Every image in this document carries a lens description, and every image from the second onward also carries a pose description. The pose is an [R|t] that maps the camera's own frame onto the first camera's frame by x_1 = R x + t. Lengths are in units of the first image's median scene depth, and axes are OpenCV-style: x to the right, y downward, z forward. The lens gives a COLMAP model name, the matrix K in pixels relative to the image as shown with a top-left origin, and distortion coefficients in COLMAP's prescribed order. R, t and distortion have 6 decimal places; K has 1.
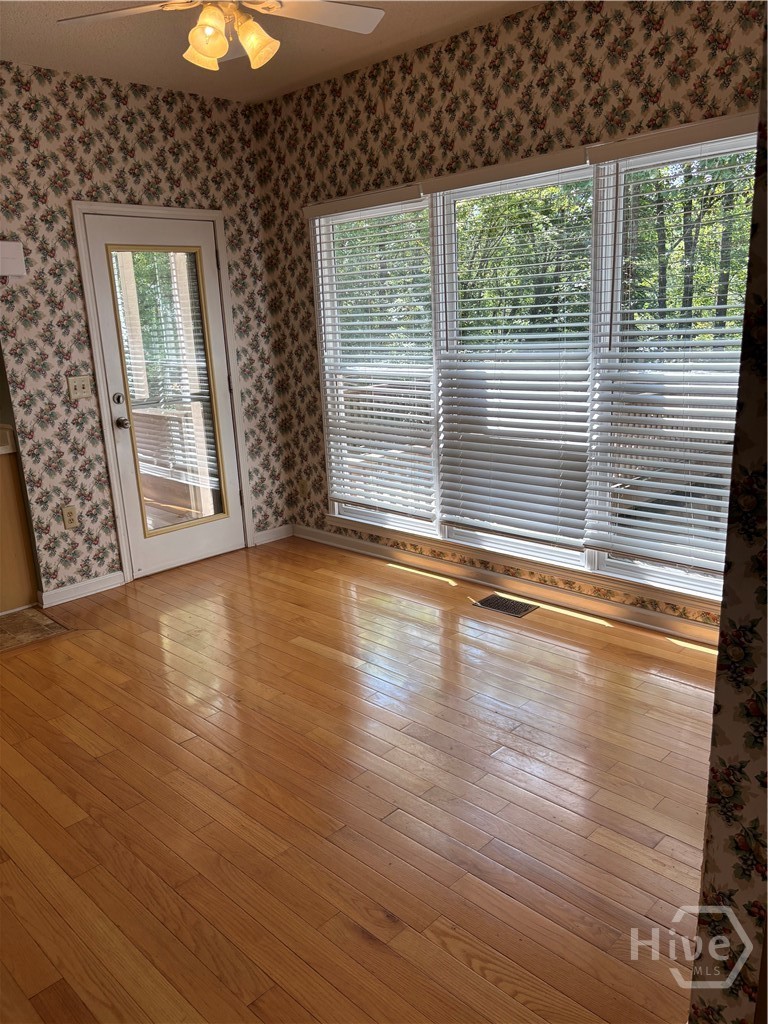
lens RADIAL K [[775.4, 0, 384.6], [0, 775.4, 512.5], [0, 0, 1]] dist [0.006450, -0.000407]
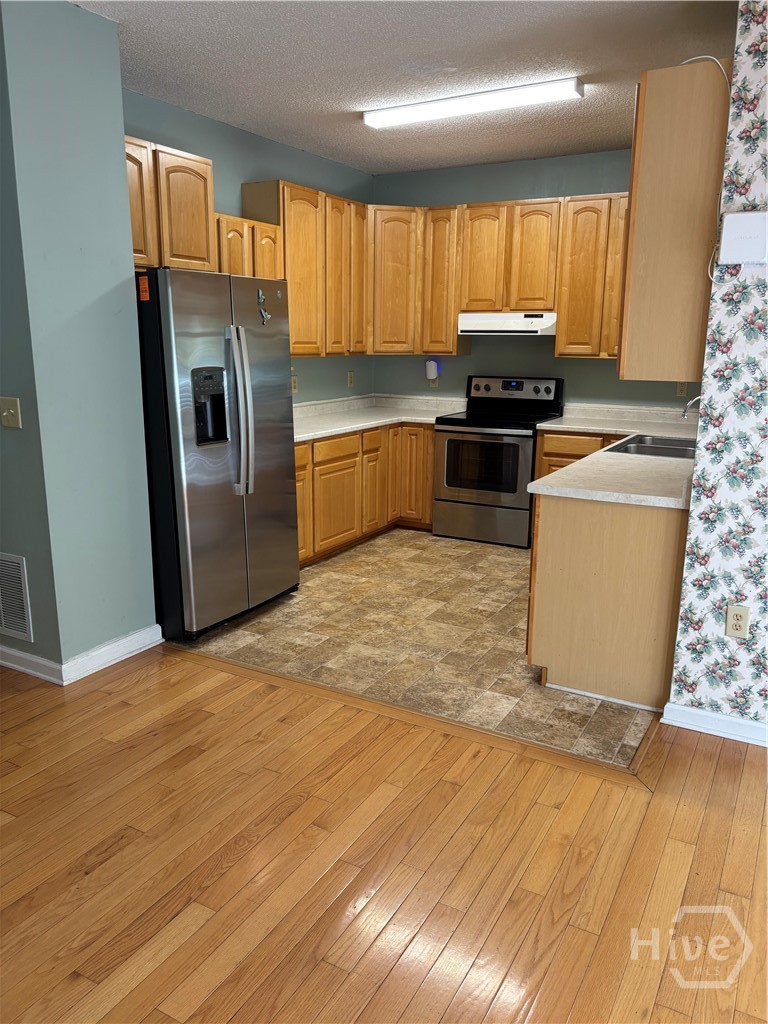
lens RADIAL K [[775.4, 0, 382.1], [0, 775.4, 513.1], [0, 0, 1]] dist [0.006450, -0.000407]
pose [[0.257683, 0.265012, -0.929176, 0.119614], [-0.260989, 0.944996, 0.197145, -0.137663], [0.930314, 0.191704, 0.312674, 0.491181]]
